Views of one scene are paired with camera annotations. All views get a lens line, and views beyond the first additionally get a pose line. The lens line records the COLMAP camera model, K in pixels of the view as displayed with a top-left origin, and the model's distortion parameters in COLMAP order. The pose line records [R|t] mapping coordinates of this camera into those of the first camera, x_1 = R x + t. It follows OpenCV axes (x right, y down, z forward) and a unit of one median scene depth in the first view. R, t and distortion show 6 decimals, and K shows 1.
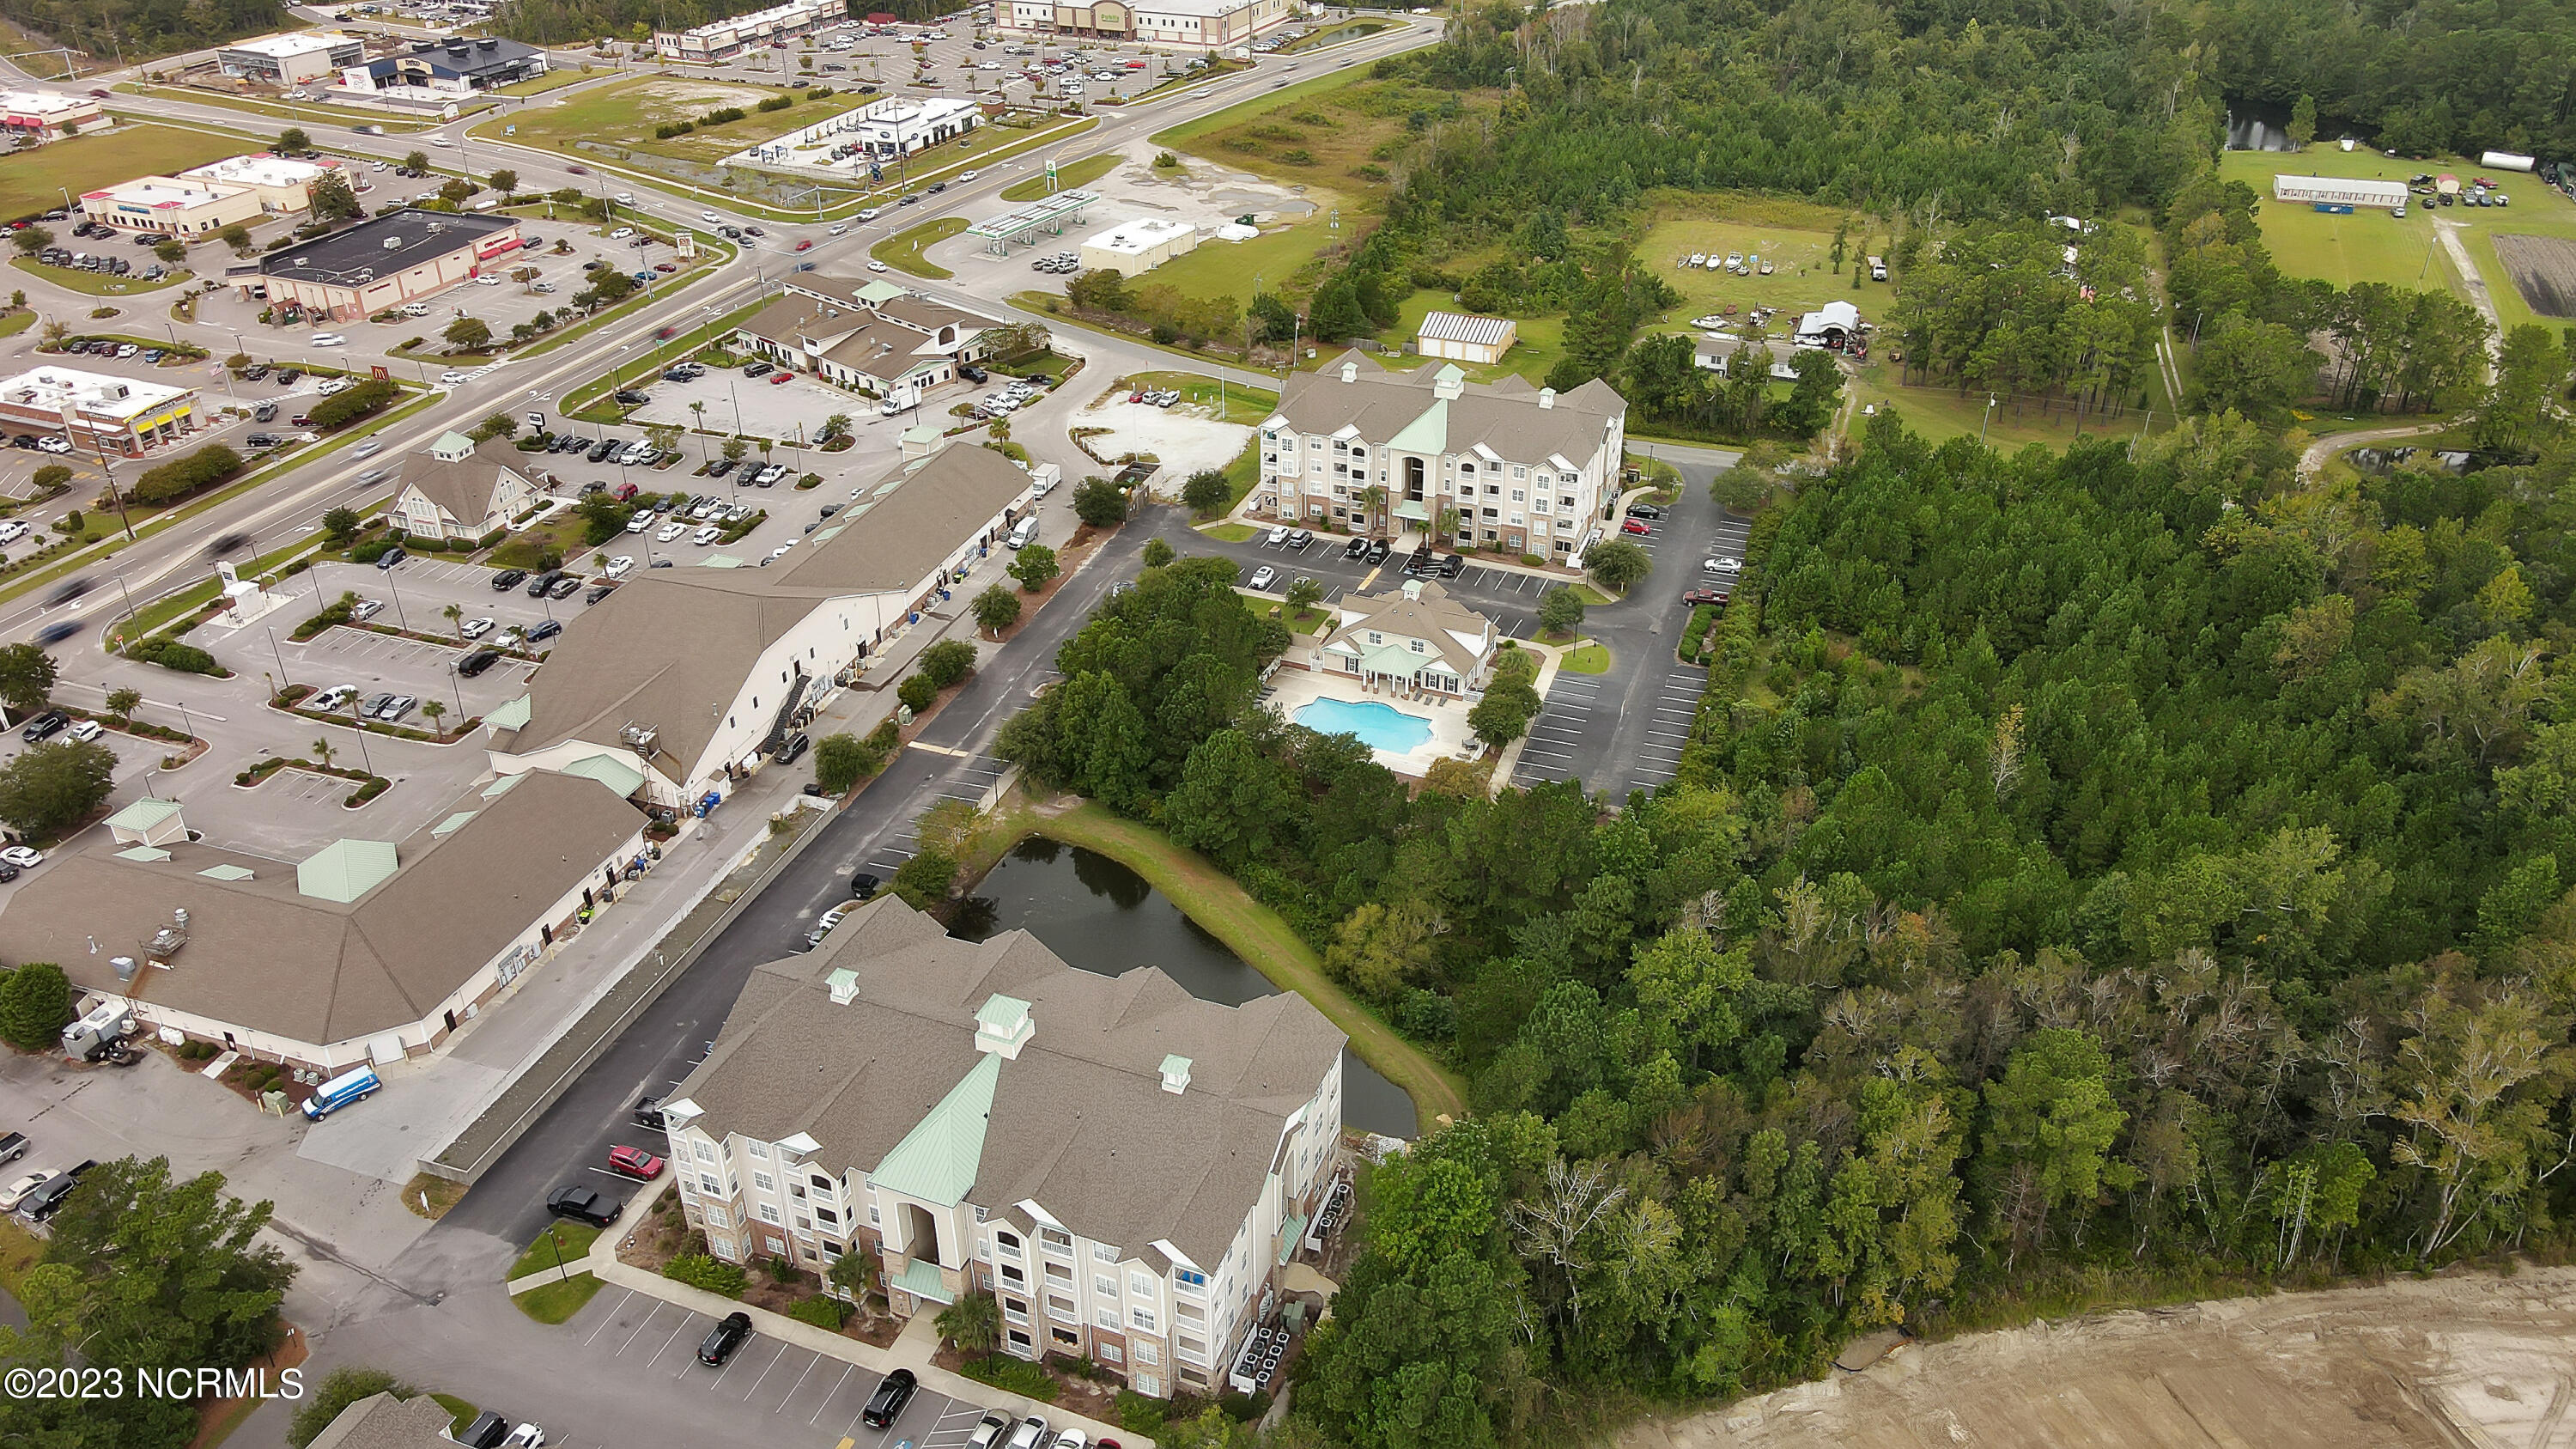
lens RADIAL K [[1887.9, 0, 1288.0], [0, 1887.9, 724.5], [0, 0, 1]] dist [-0.002352, 0.041749]
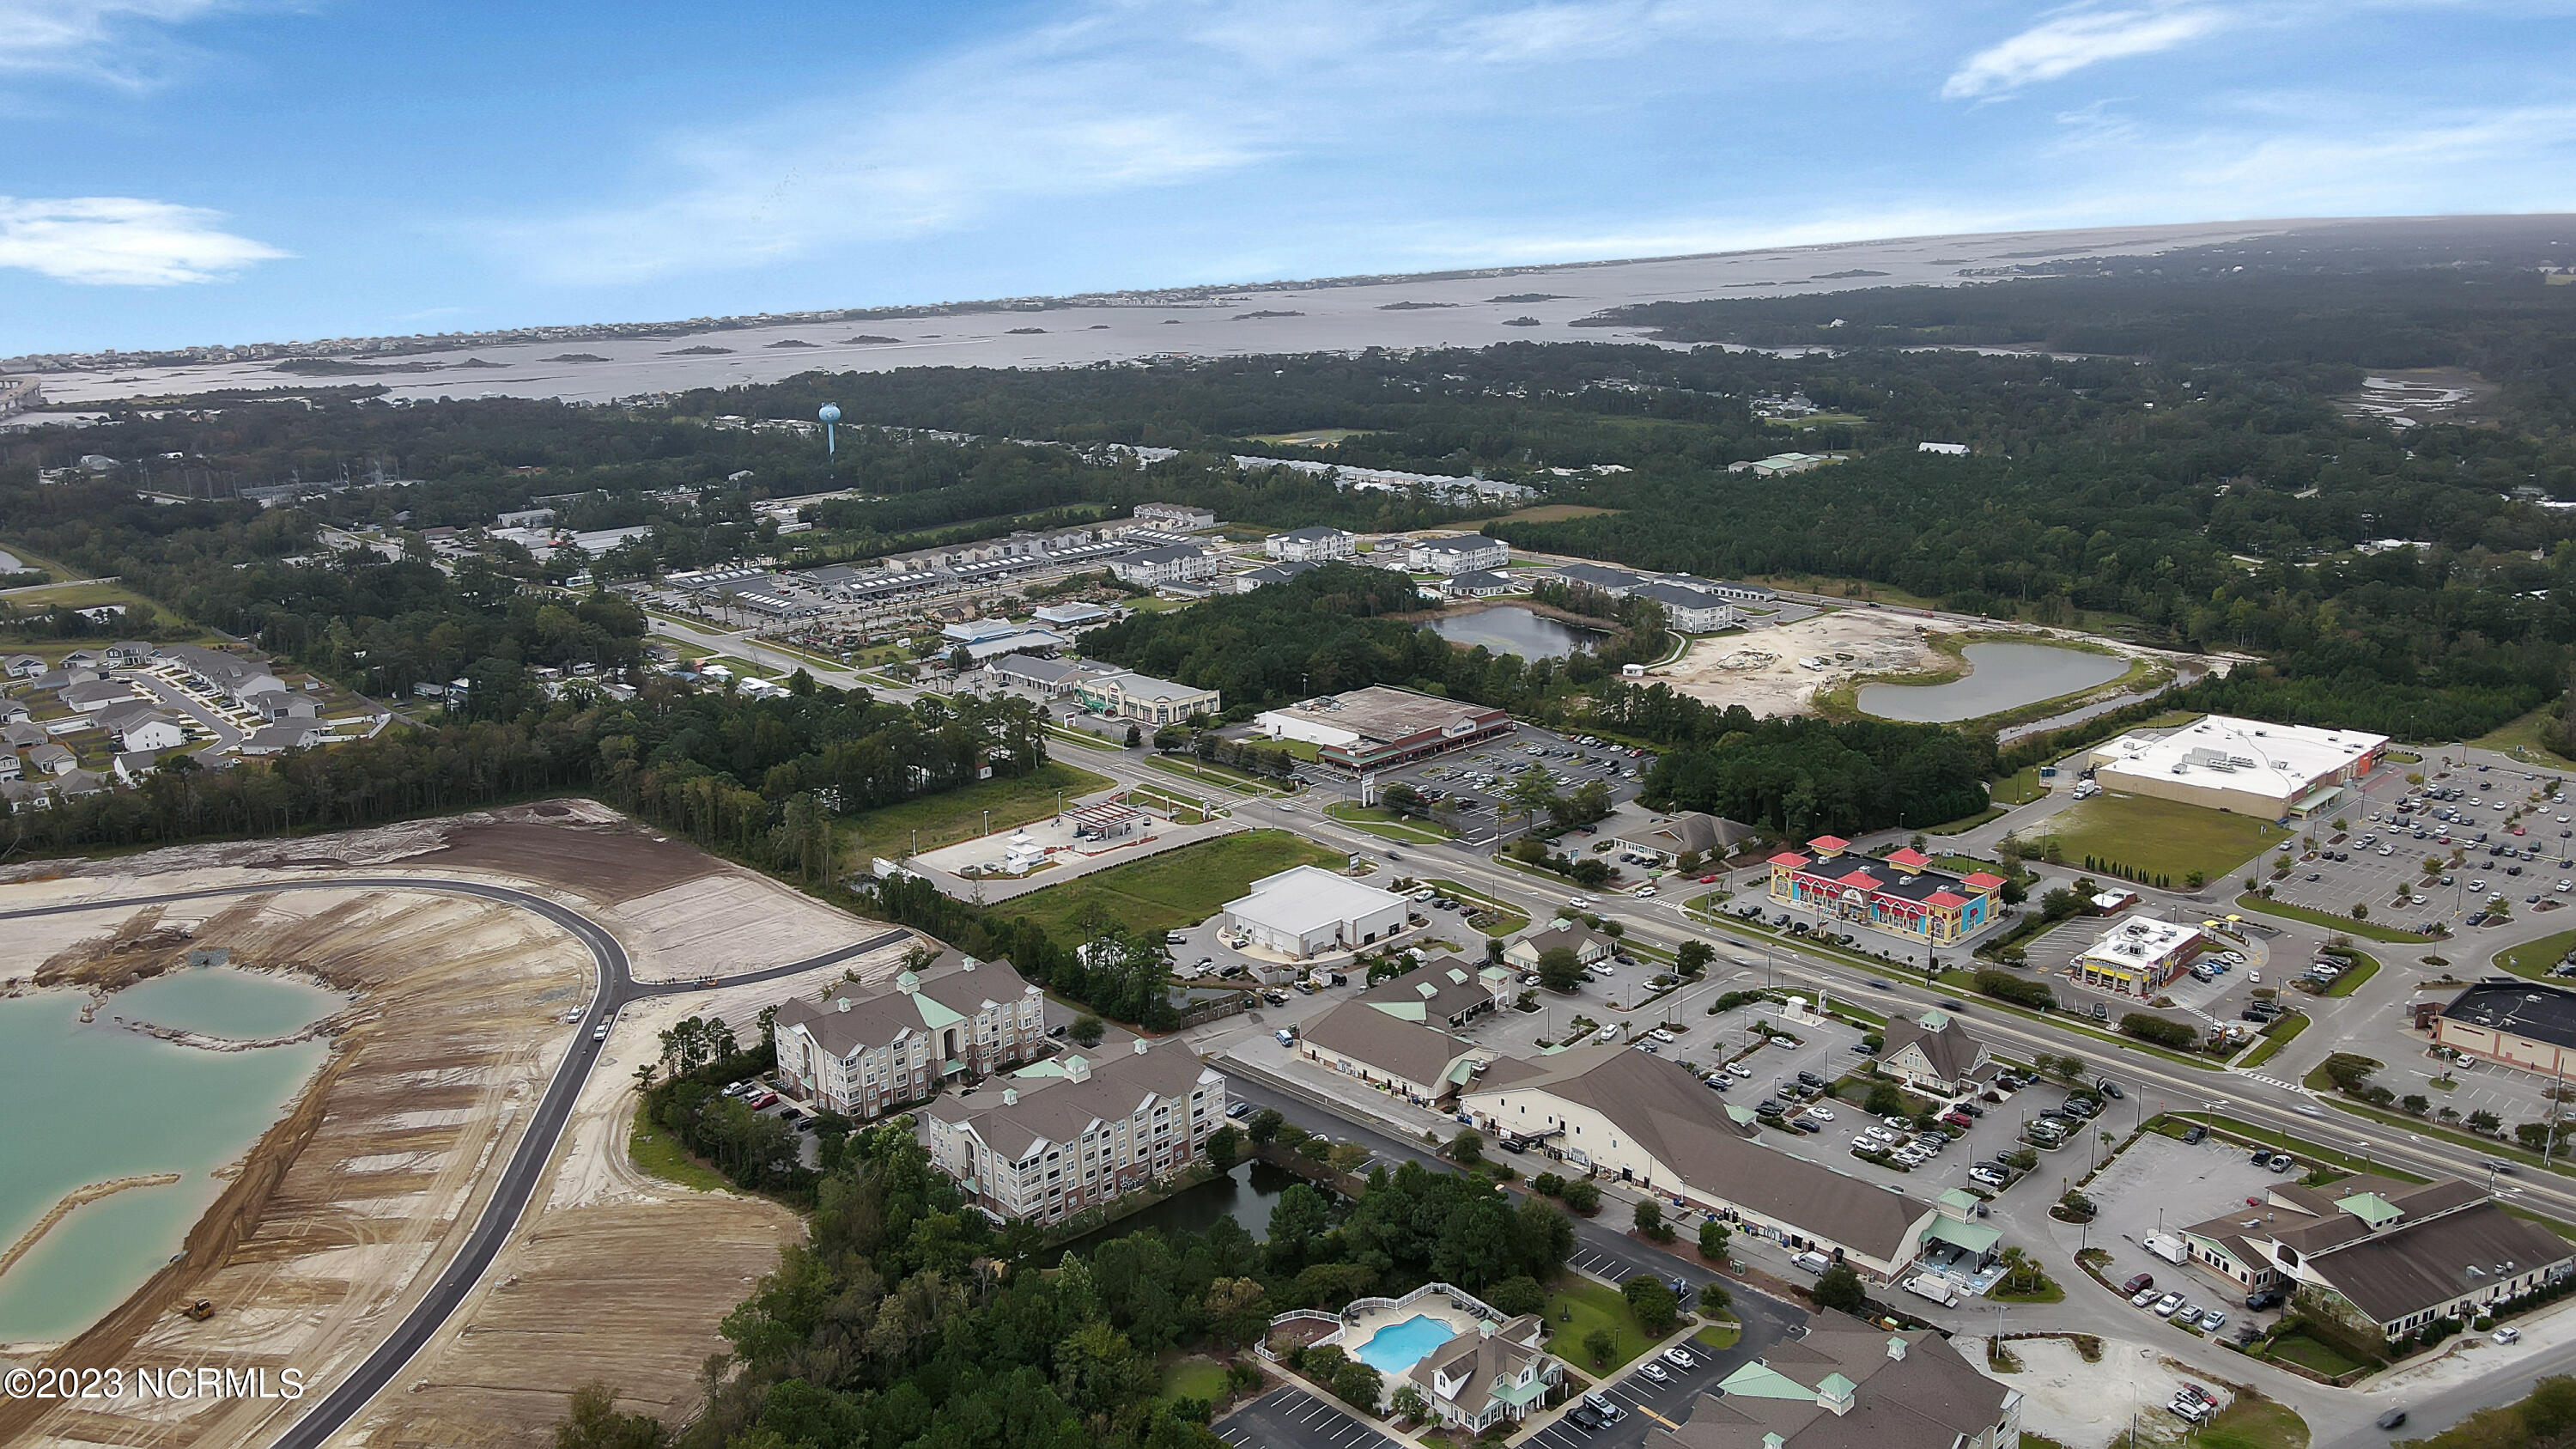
lens RADIAL K [[1889.8, 0, 1290.1], [0, 1889.8, 771.1], [0, 0, 1]] dist [-0.006395, 0.049675]
pose [[-0.424470, 0.269245, -0.864484, 0.888207], [-0.441515, 0.772012, 0.457233, -0.702494], [0.790500, 0.575764, -0.208820, 0.805820]]
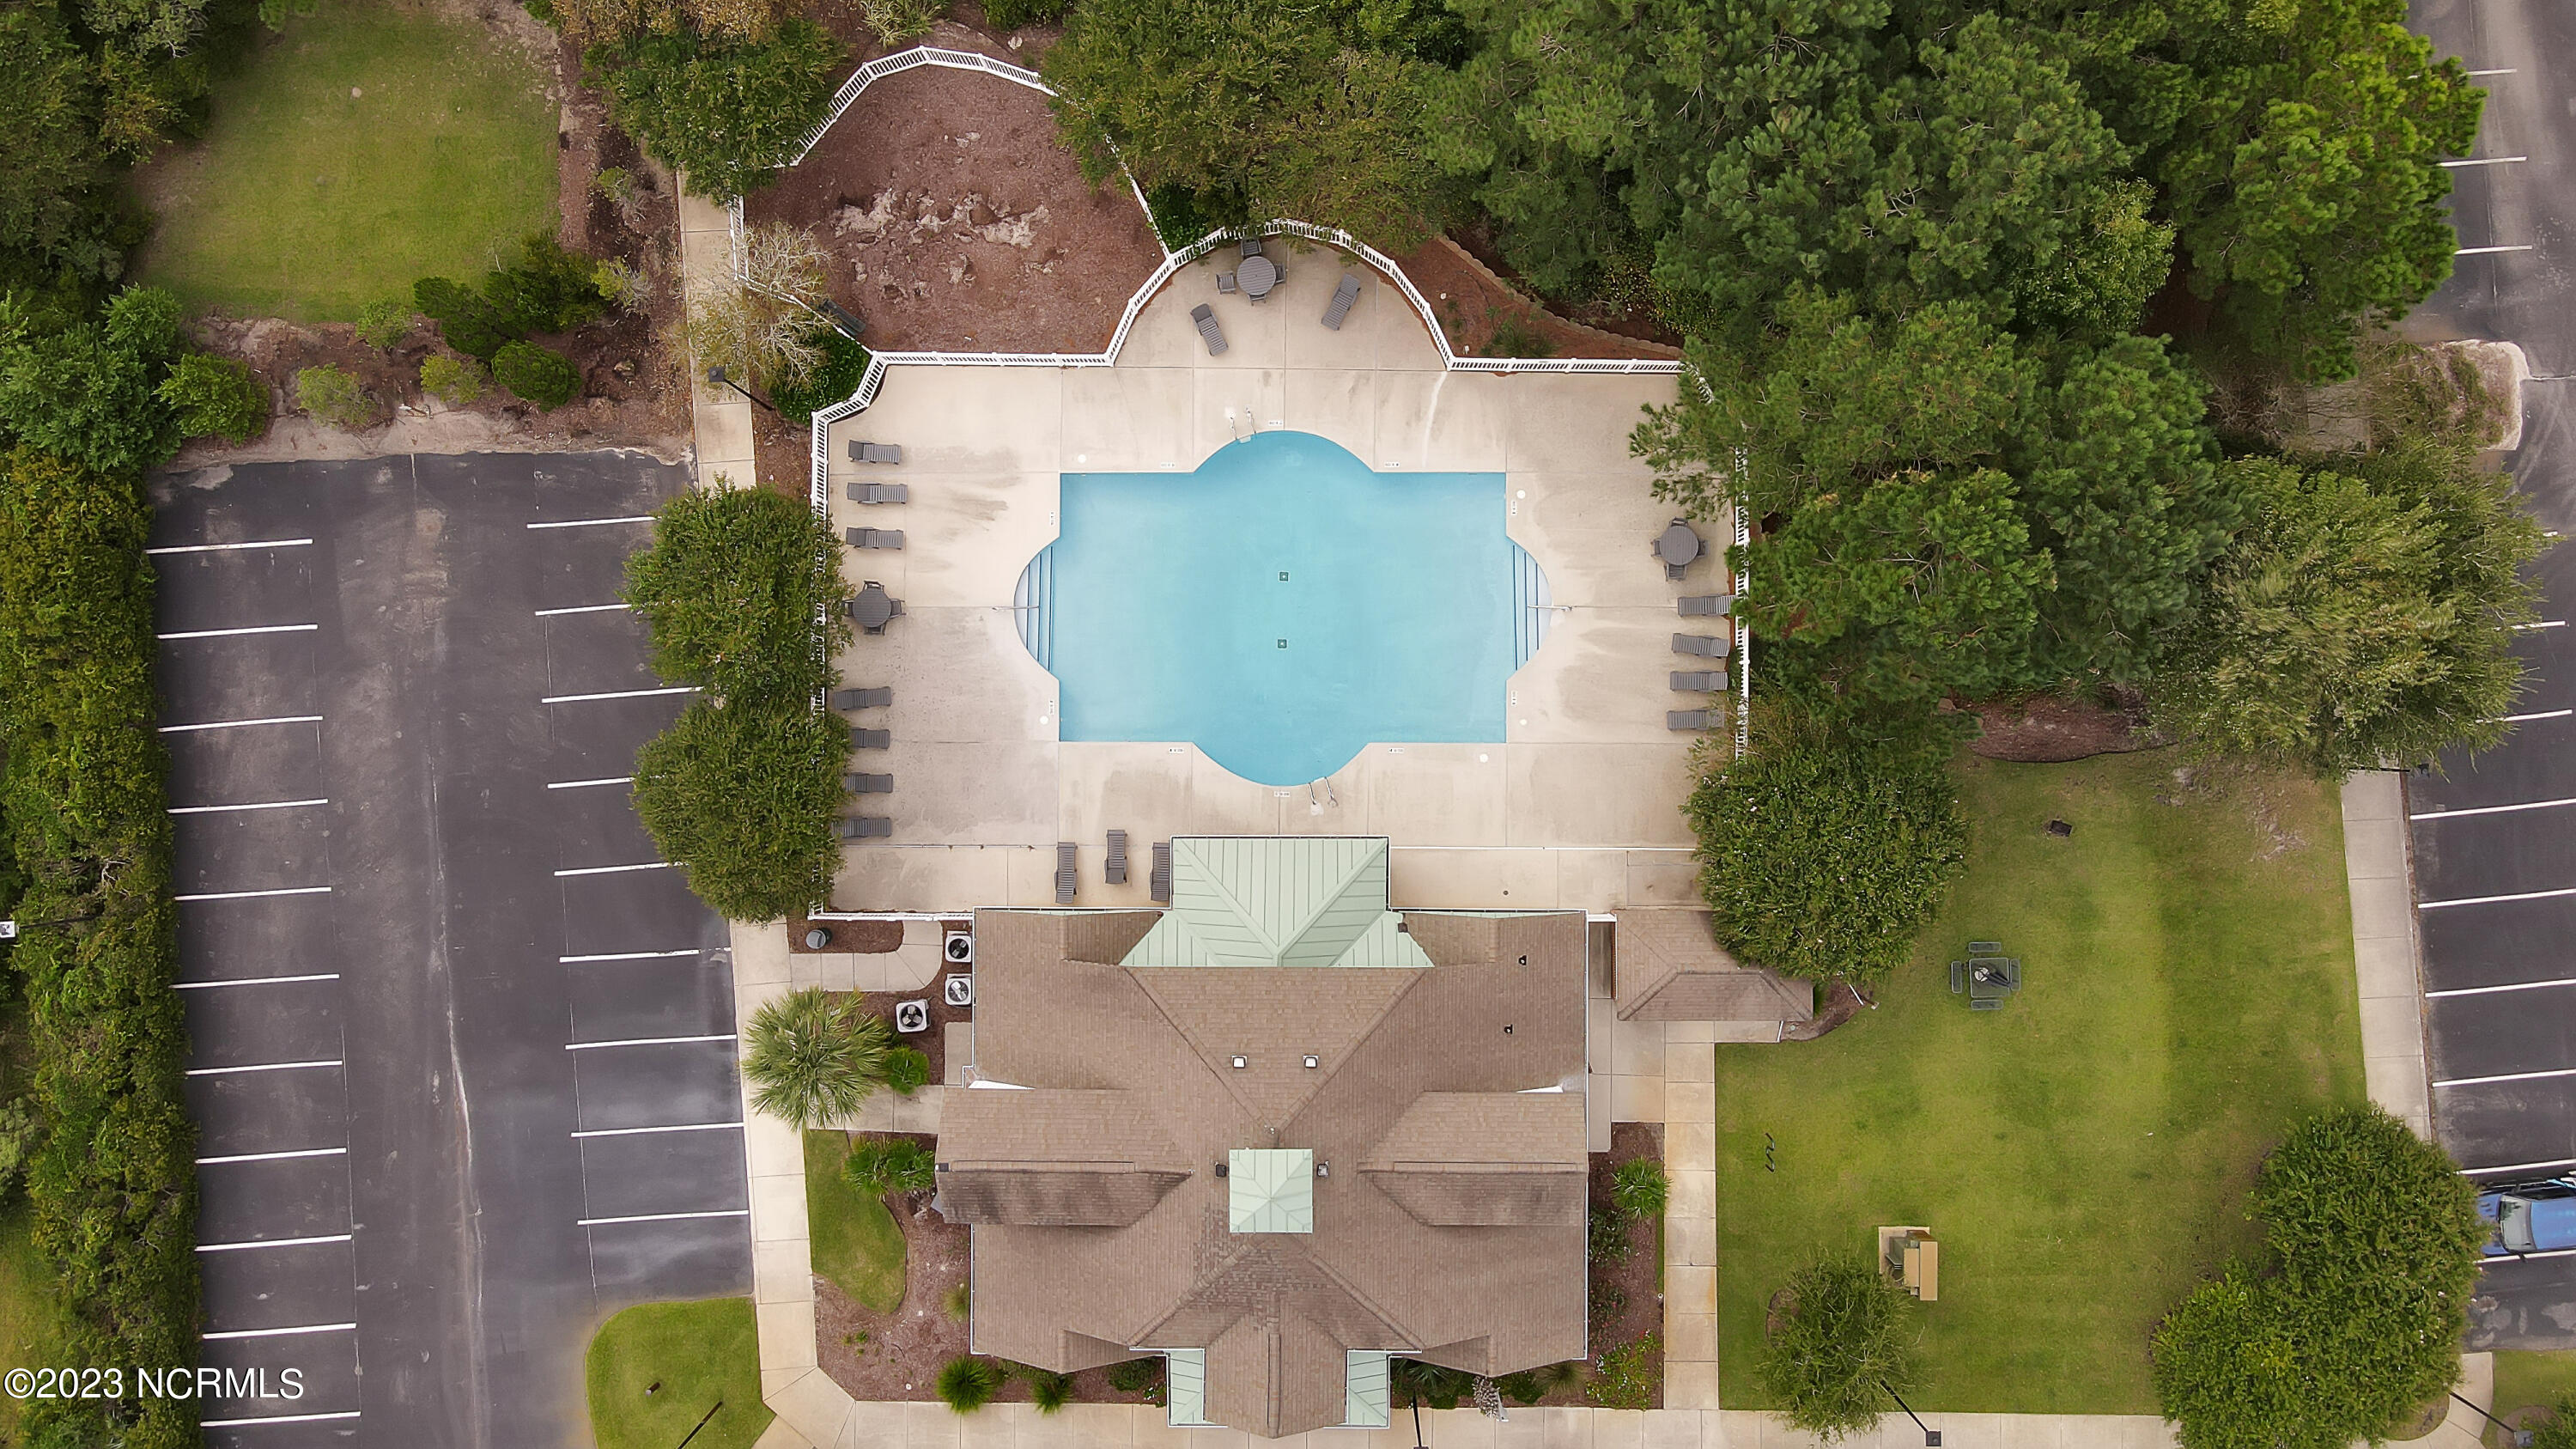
lens RADIAL K [[1887.9, 0, 1288.0], [0, 1887.9, 724.5], [0, 0, 1]] dist [-0.002352, 0.041749]
pose [[-0.918548, 0.394206, 0.029517, 0.029761], [-0.172258, -0.466351, 0.867666, -0.203660], [0.355804, 0.791908, 0.496271, 0.719888]]
